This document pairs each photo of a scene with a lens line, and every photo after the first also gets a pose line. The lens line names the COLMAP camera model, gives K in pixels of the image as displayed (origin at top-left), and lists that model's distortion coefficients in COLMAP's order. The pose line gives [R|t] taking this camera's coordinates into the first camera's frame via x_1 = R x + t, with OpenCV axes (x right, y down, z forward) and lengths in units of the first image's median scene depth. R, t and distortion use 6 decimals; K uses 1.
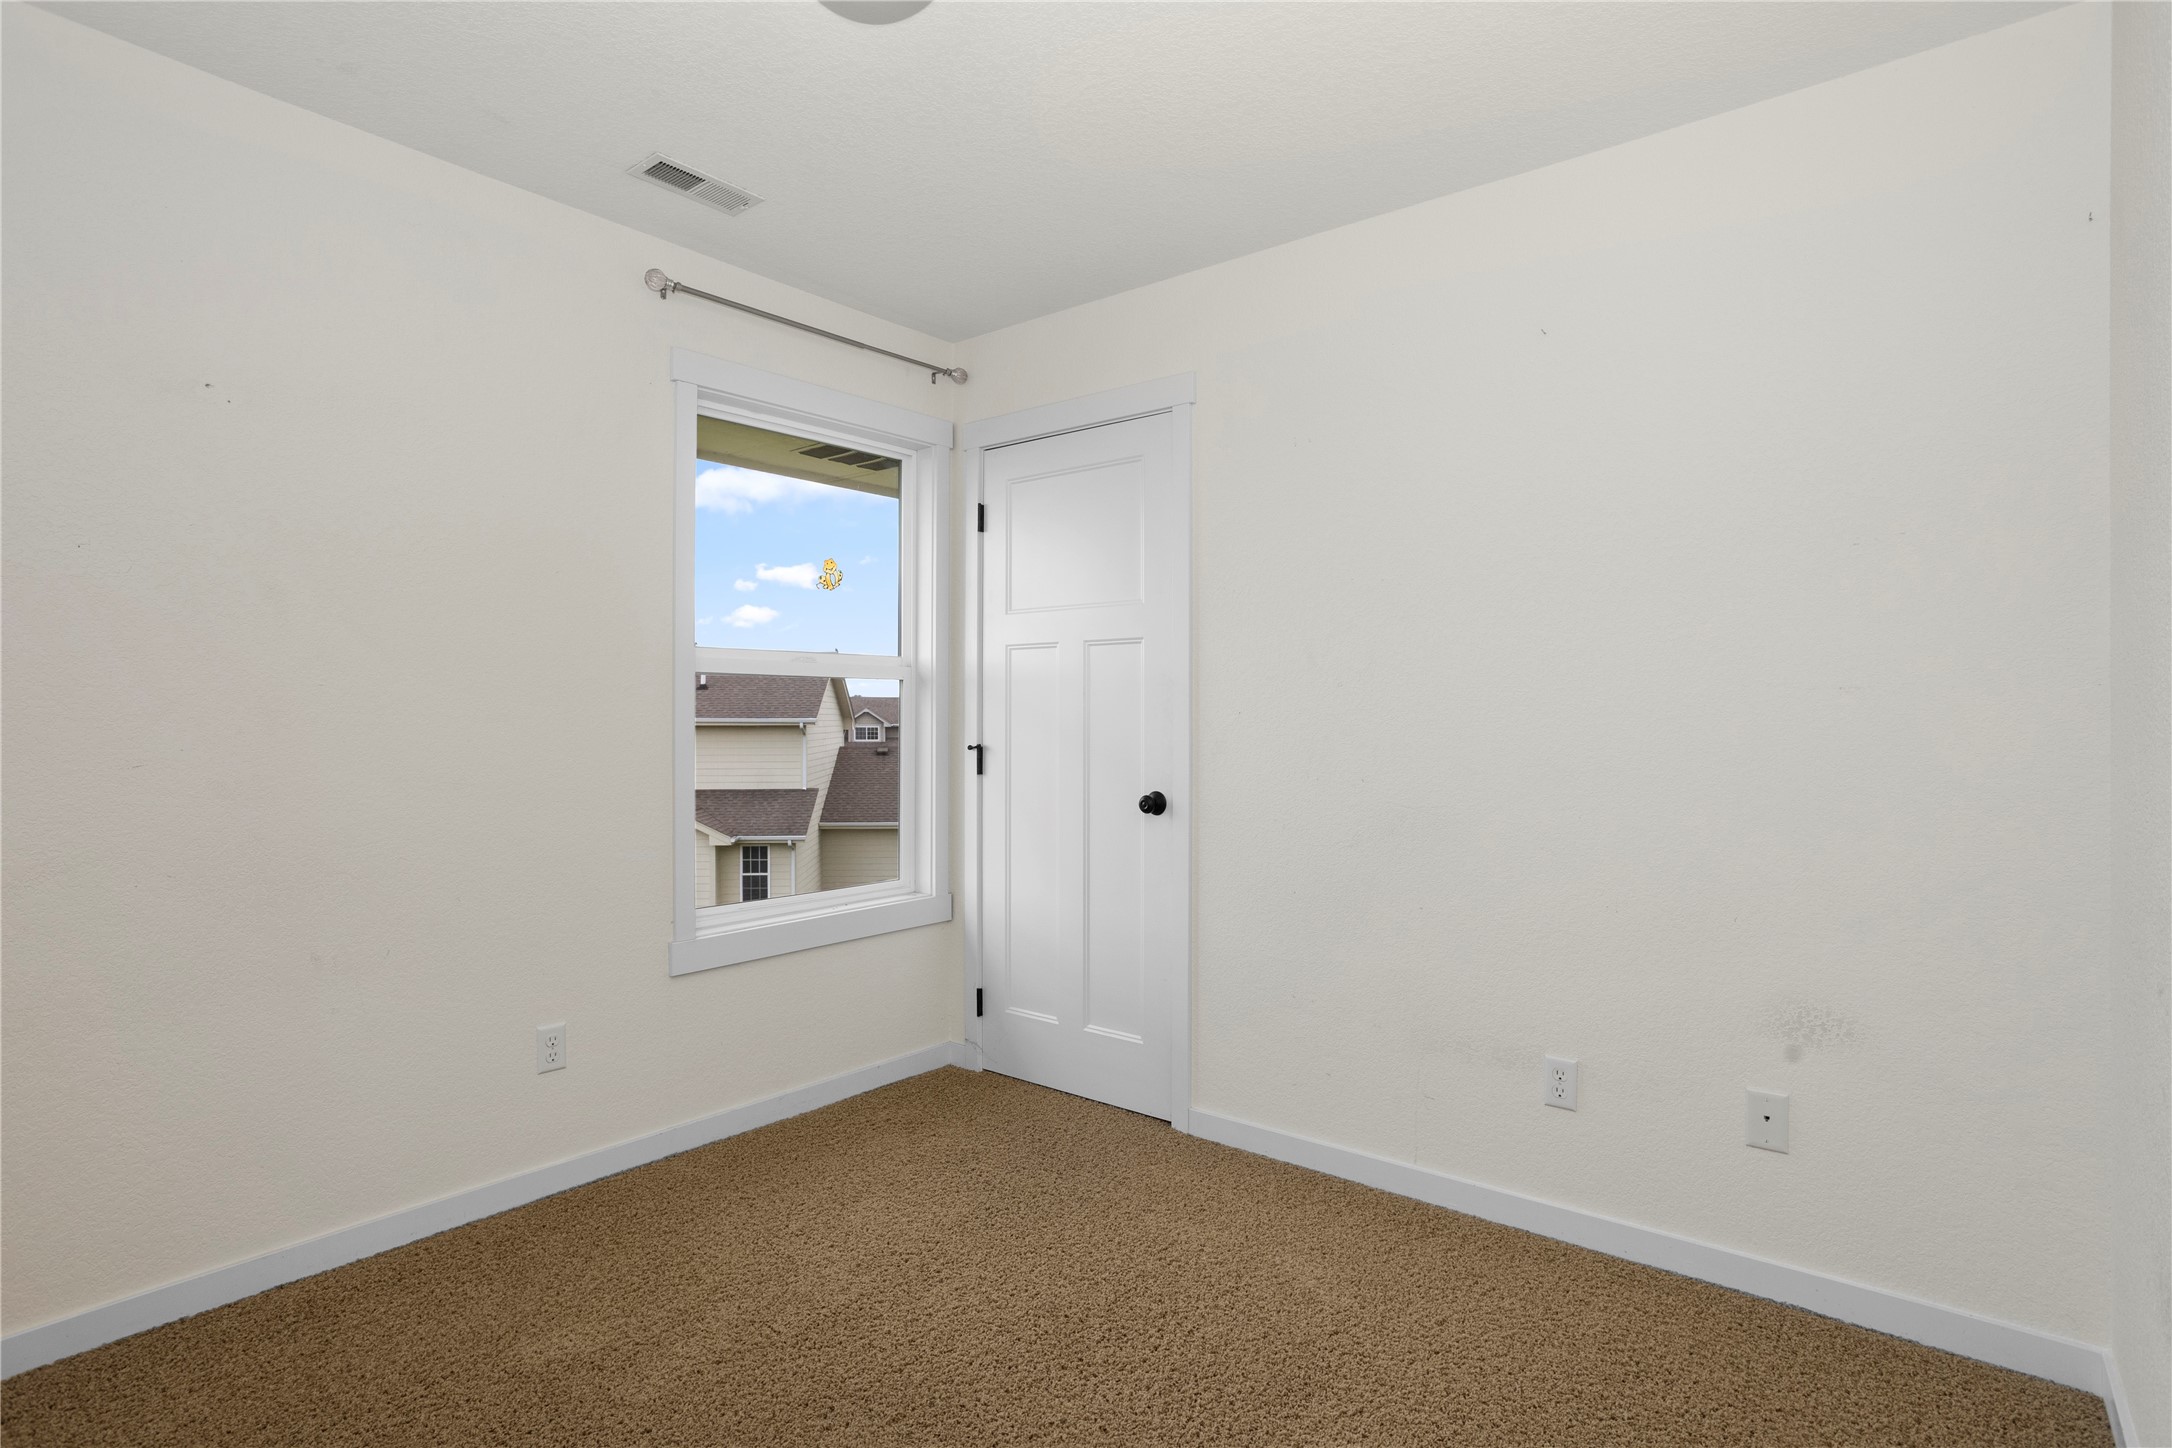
lens RADIAL K [[1137.1, 0, 1084.5], [0, 1137.1, 704.8], [0, 0, 1]] dist [0.049183, 0.001237]
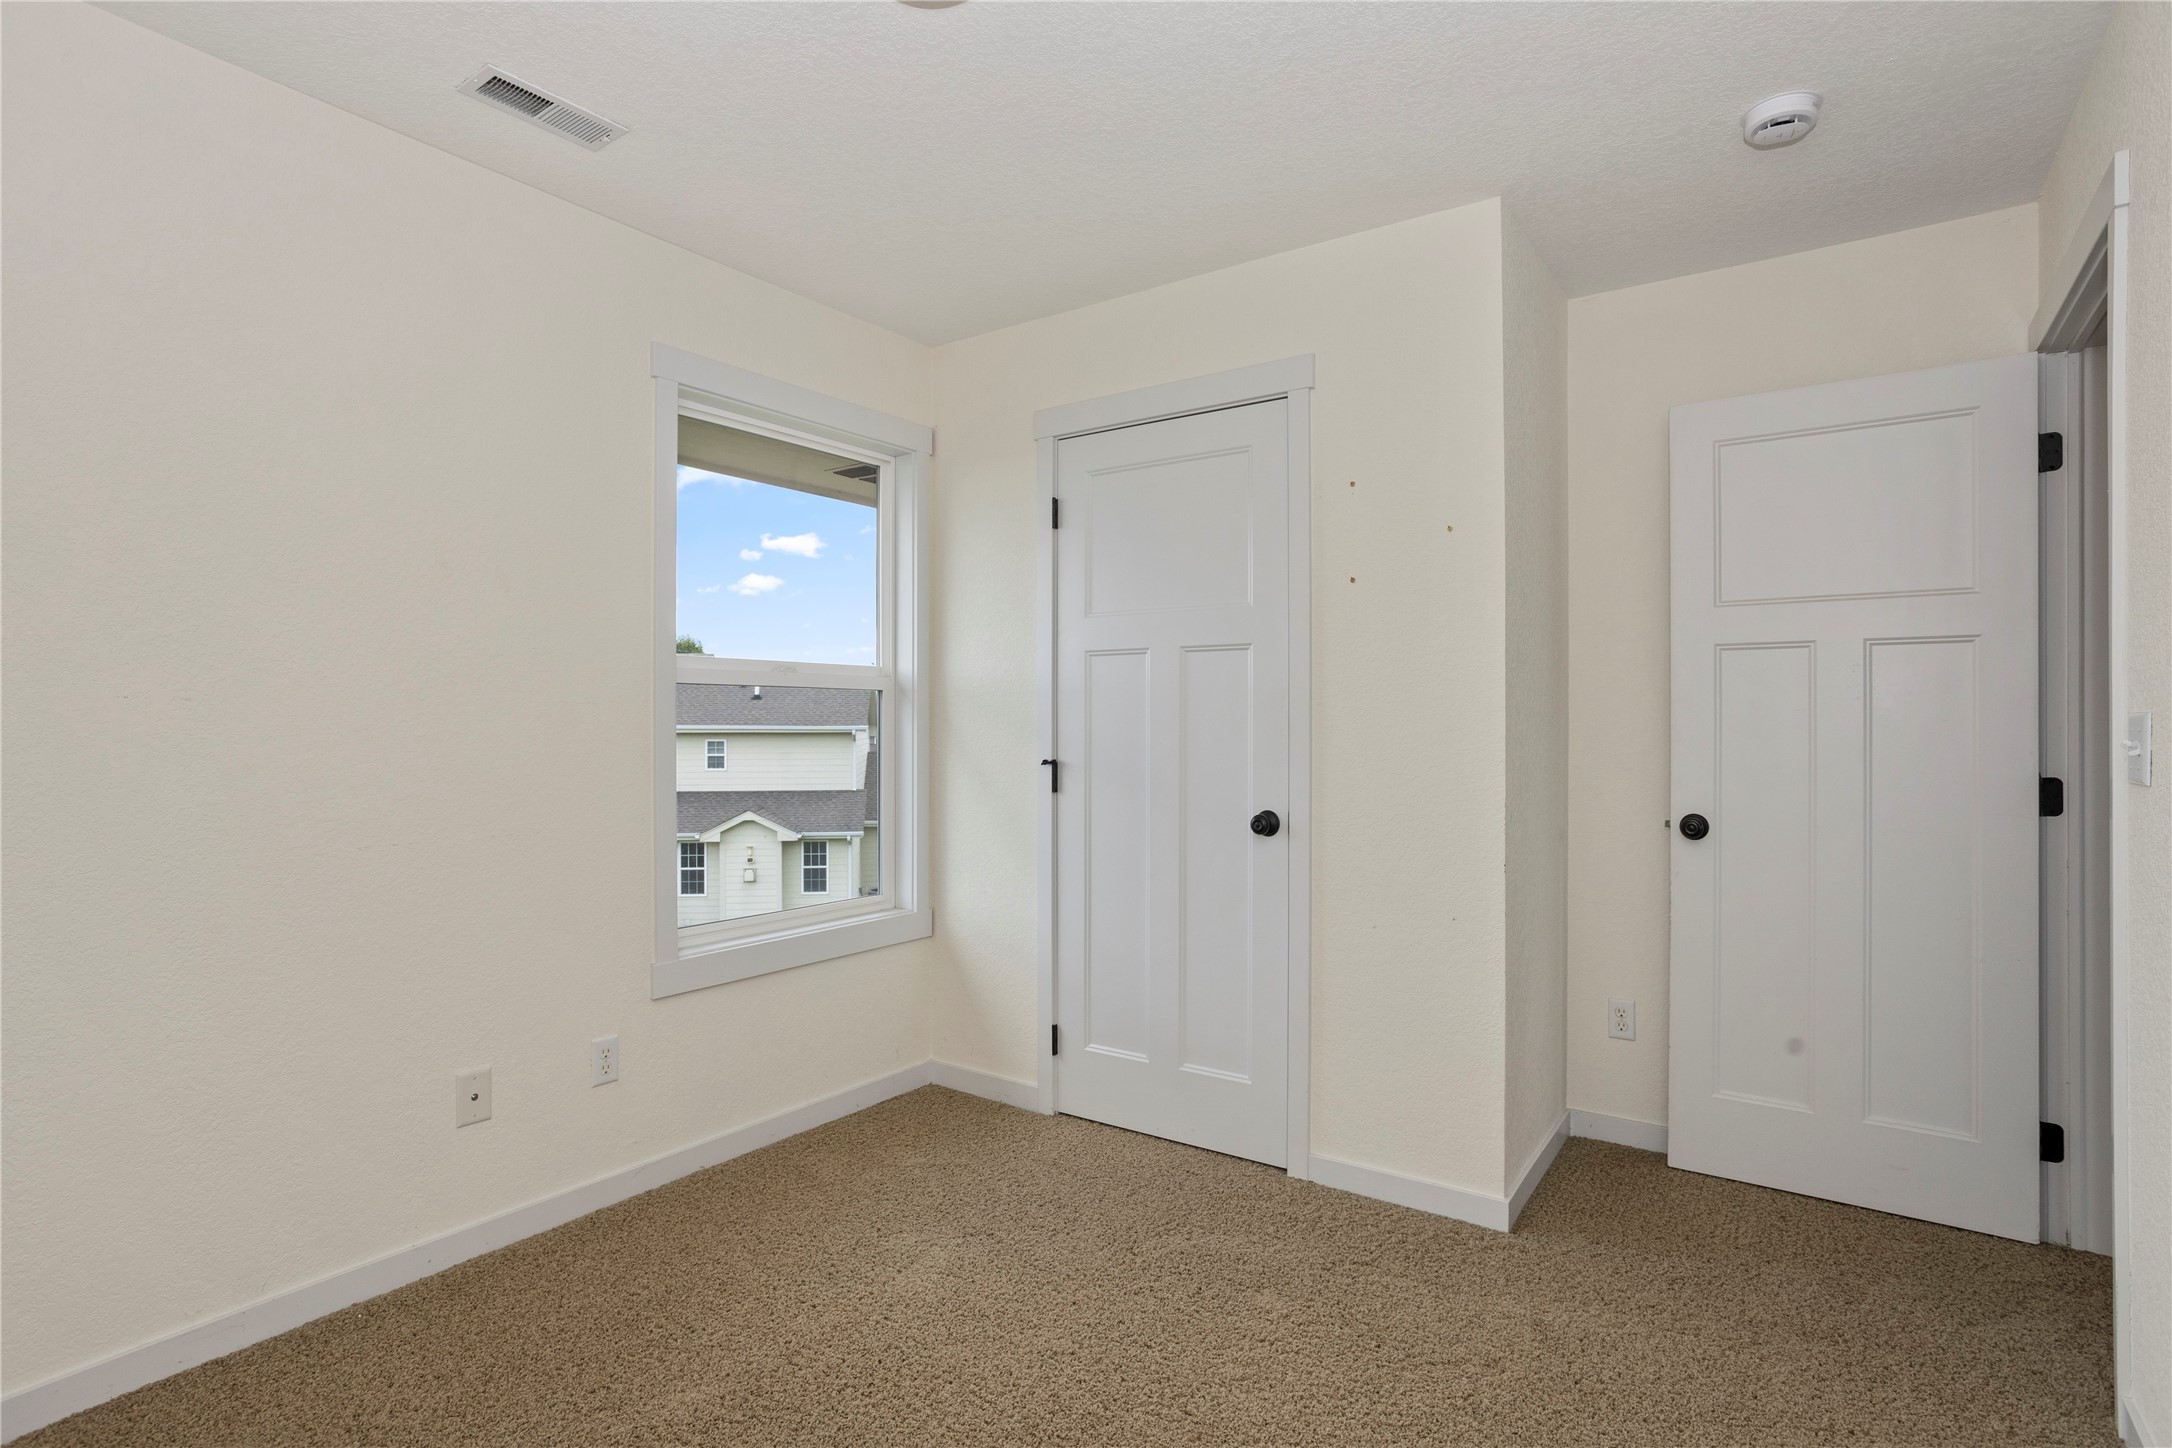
lens RADIAL K [[1114.3, 0, 1086.0], [0, 1114.3, 724.0], [0, 0, 1]] dist [-0.002476, -0.001916]
pose [[0.997905, 0.000231, 0.064703, -0.123639], [-0.000636, 0.999980, 0.006245, 0.000442], [-0.064700, -0.006273, 0.997885, 0.099883]]
